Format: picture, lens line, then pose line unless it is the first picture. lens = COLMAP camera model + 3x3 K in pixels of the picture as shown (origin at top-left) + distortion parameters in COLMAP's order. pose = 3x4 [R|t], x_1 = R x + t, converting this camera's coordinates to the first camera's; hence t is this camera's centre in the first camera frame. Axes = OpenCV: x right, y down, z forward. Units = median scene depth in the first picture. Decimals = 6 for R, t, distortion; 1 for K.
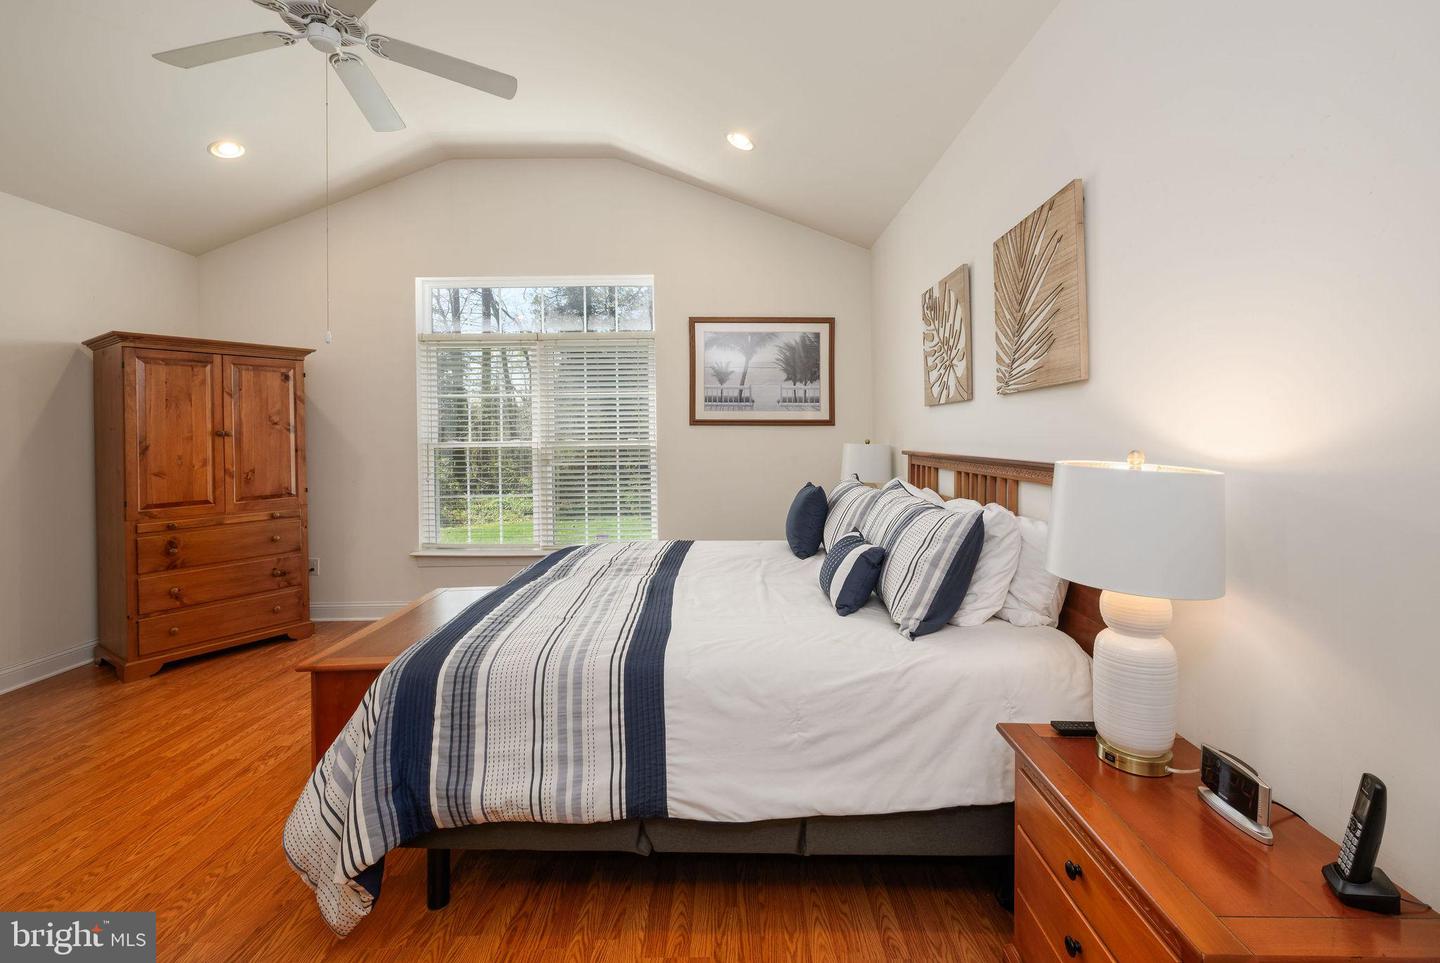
lens RADIAL K [[600.5, 0, 695.6], [0, 600.5, 440.3], [0, 0, 1]] dist [0.004383, -0.002272]
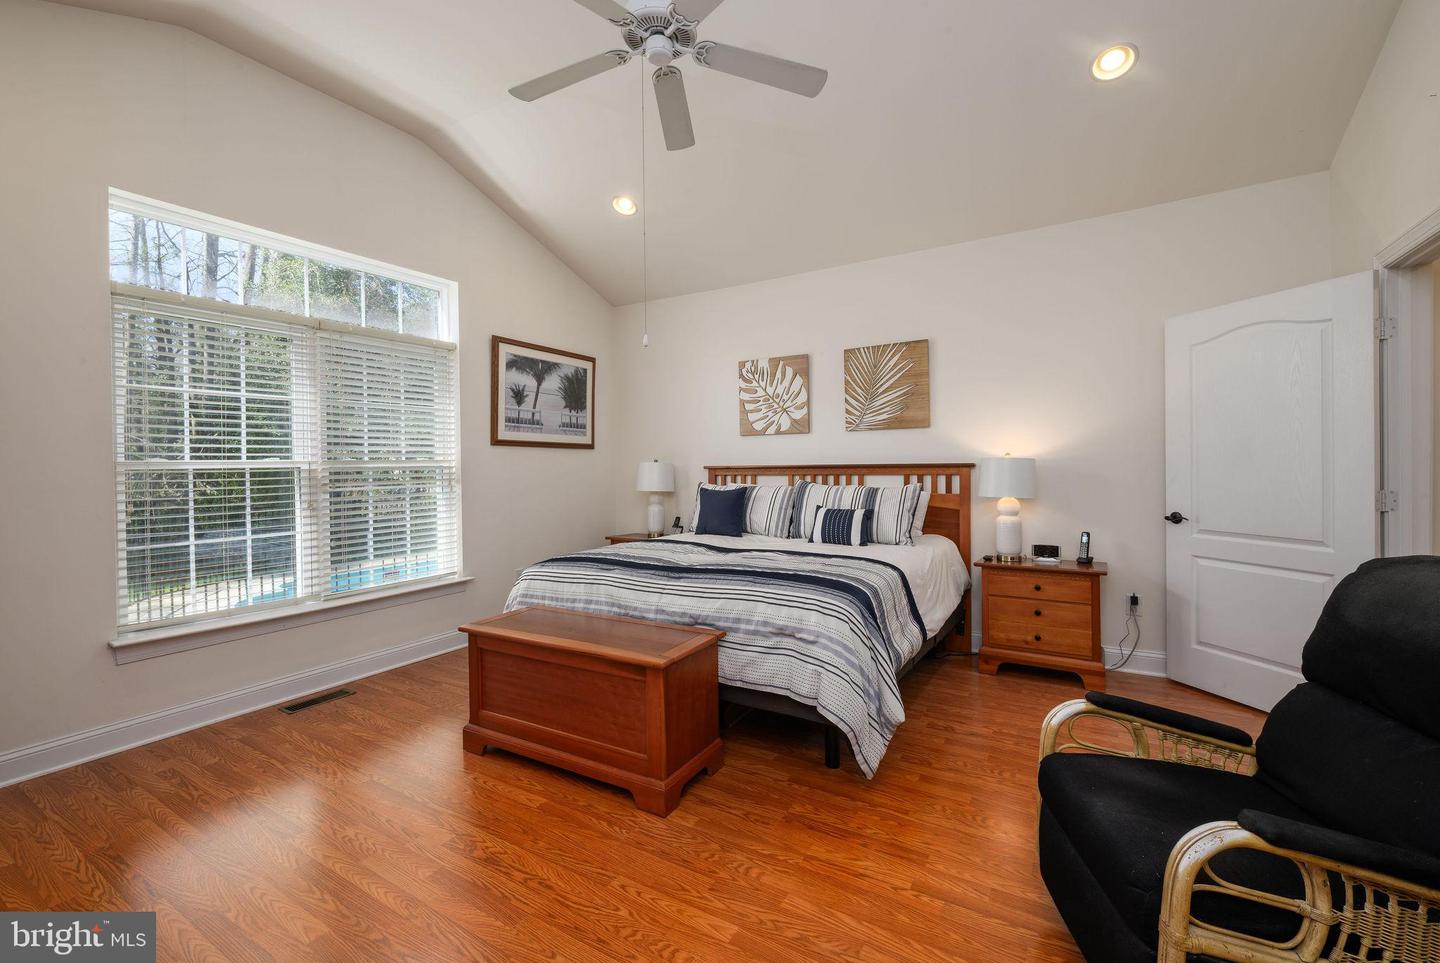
lens RADIAL K [[600.5, 0, 712.1], [0, 600.5, 471.3], [0, 0, 1]] dist [0.004383, -0.002272]
pose [[0.539137, -0.006023, 0.842196, -0.649864], [0.012755, 0.999918, -0.001014, 0.023959], [-0.842121, 0.011289, 0.539170, 0.168783]]
